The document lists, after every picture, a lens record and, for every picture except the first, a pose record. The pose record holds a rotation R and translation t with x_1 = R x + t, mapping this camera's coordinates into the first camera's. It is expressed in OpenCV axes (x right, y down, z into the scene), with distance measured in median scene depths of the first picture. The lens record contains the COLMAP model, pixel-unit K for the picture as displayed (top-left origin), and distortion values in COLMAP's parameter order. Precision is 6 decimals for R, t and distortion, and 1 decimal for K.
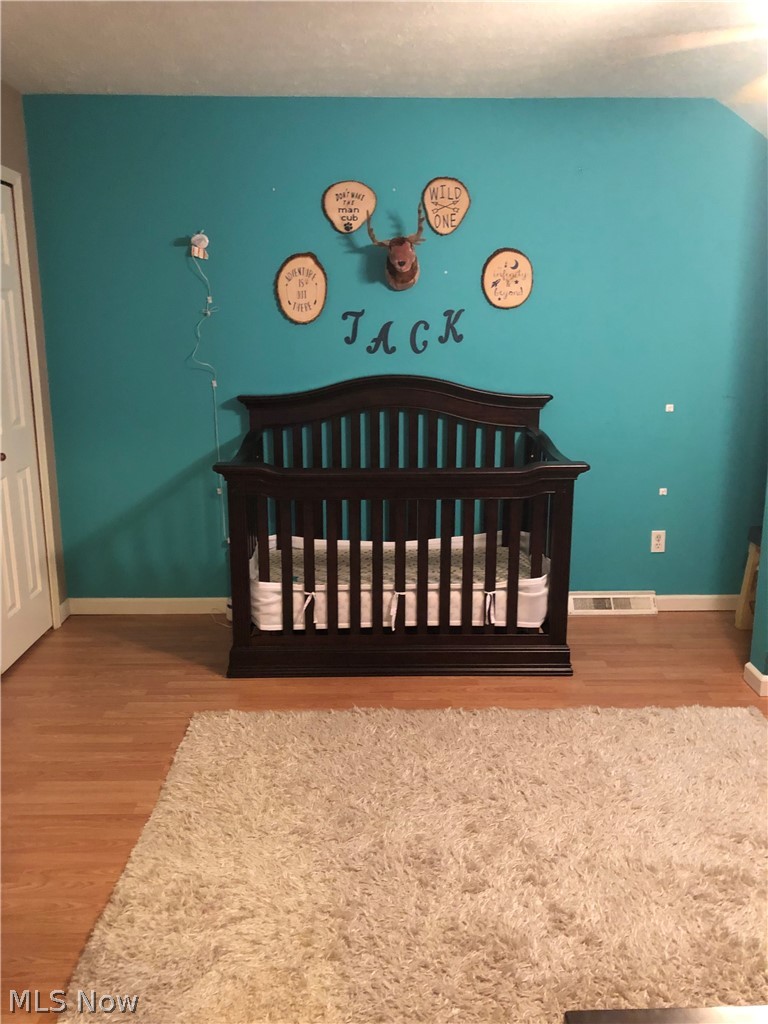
lens RADIAL K [[851.4, 0, 386.0], [0, 851.4, 512.9], [0, 0, 1]] dist [0.003258, -0.013809]
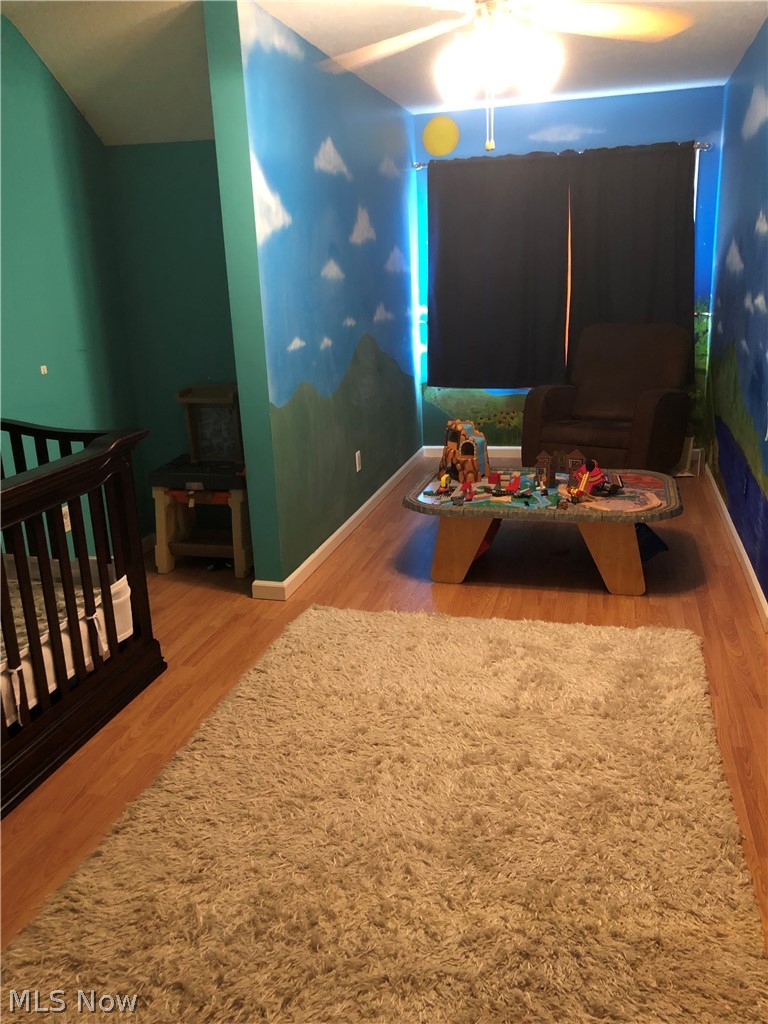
lens RADIAL K [[851.4, 0, 385.2], [0, 851.4, 510.1], [0, 0, 1]] dist [0.003258, -0.013809]
pose [[0.272318, -0.279857, 0.920610, -0.498655], [0.255741, 0.943407, 0.211139, -0.095004], [-0.927599, 0.177941, 0.328477, 0.477403]]
